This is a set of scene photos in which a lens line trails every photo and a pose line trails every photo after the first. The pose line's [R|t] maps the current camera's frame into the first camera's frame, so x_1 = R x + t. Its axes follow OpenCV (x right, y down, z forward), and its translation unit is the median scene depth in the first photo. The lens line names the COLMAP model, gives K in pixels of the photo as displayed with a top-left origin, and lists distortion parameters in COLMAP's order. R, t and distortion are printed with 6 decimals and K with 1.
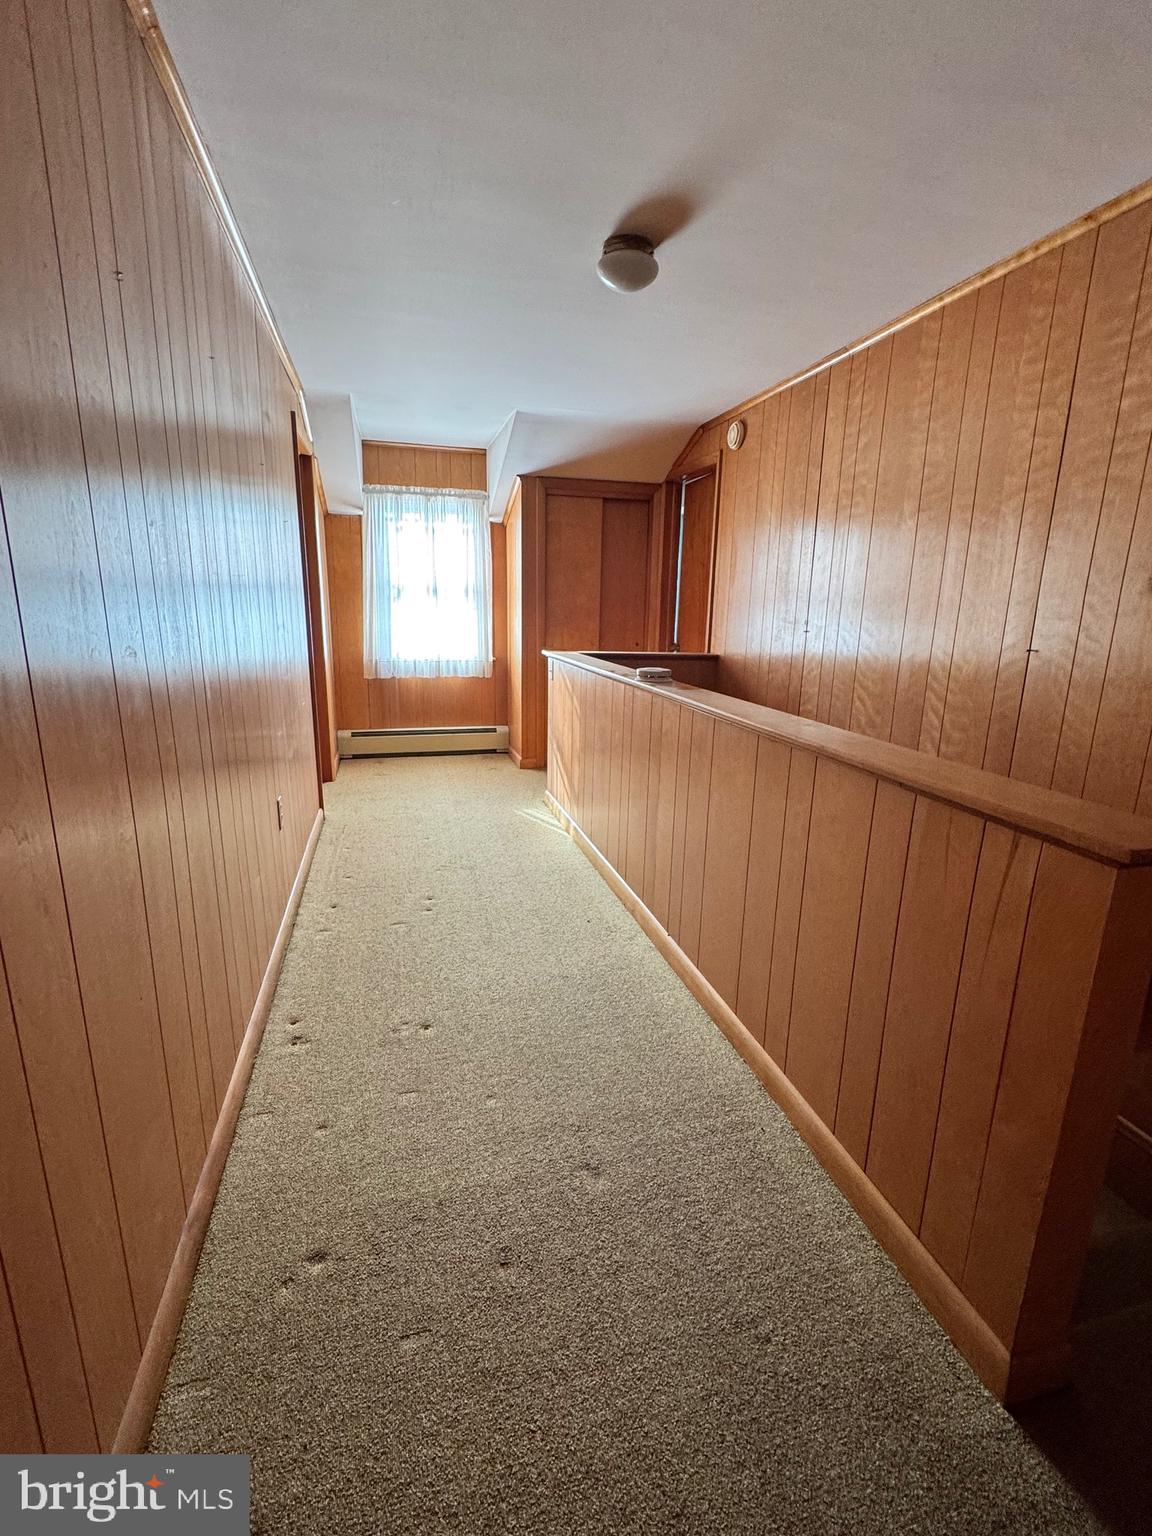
lens RADIAL K [[691.5, 0, 573.5], [0, 691.5, 767.1], [0, 0, 1]] dist [-0.003214, 0.001733]
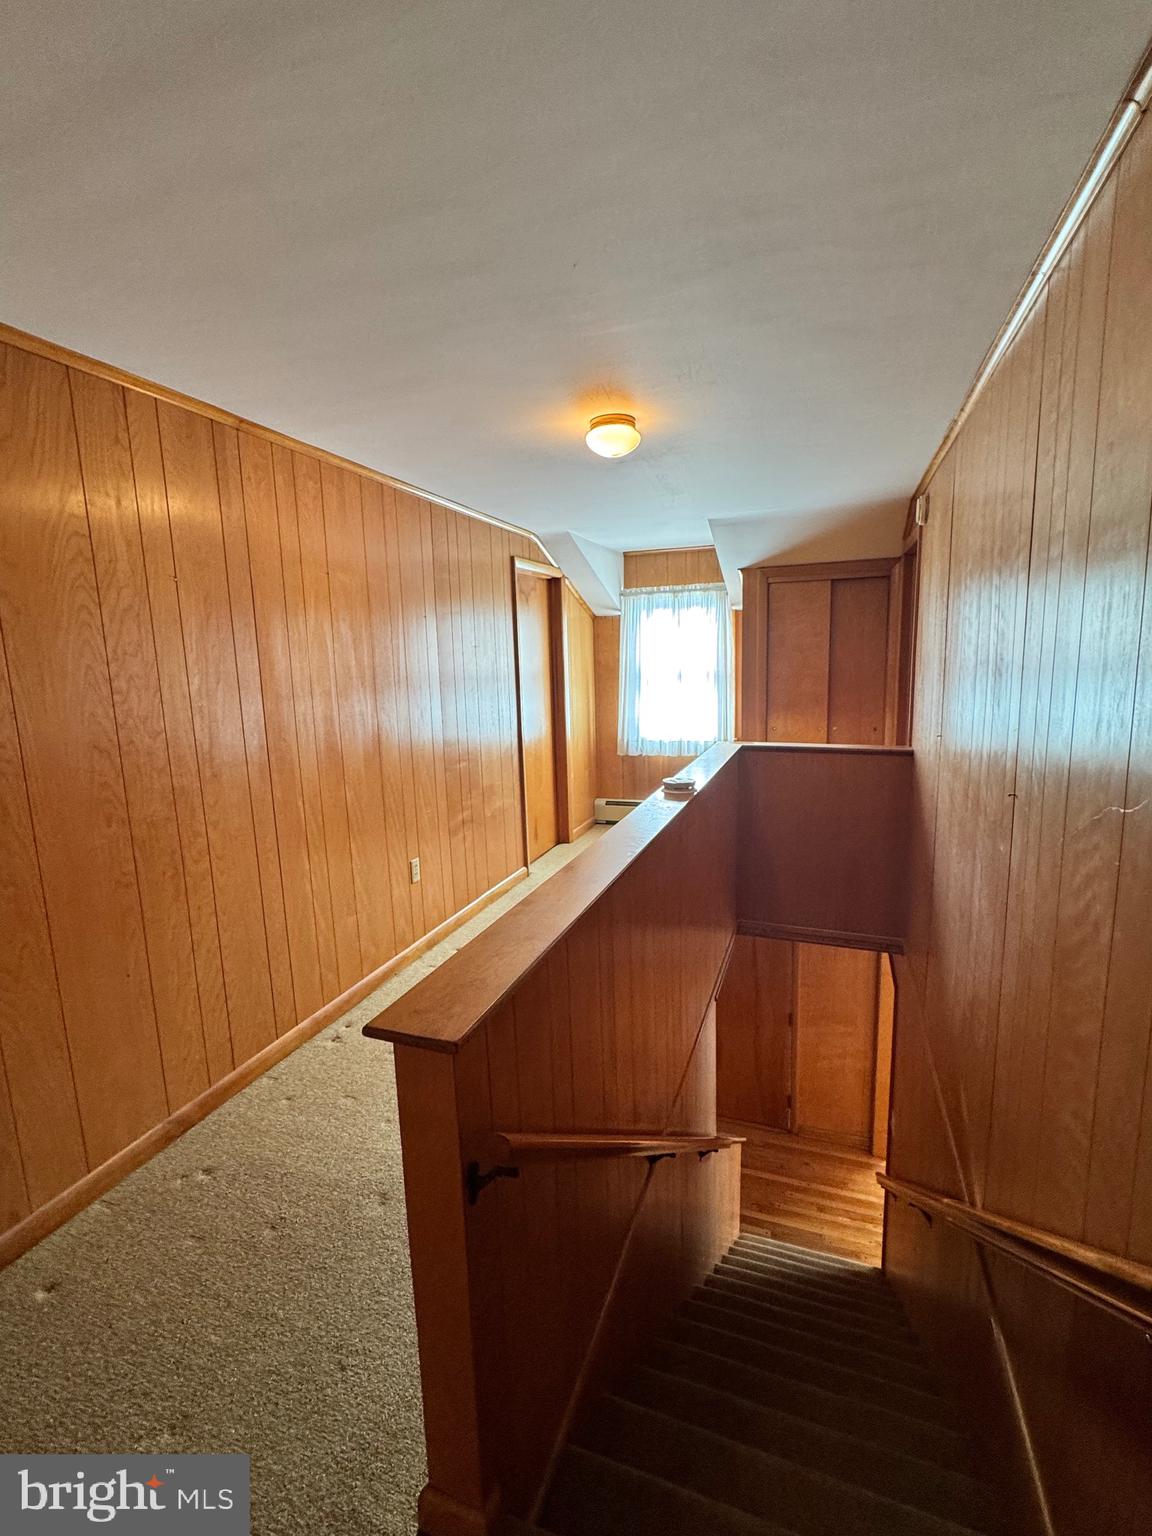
lens RADIAL K [[691.5, 0, 572.0], [0, 691.5, 770.8], [0, 0, 1]] dist [-0.003214, 0.001733]
pose [[0.816341, 0.053654, -0.575073, 0.306140], [-0.092531, 0.994964, -0.038521, -0.054062], [0.570110, 0.084658, 0.817195, 0.032590]]
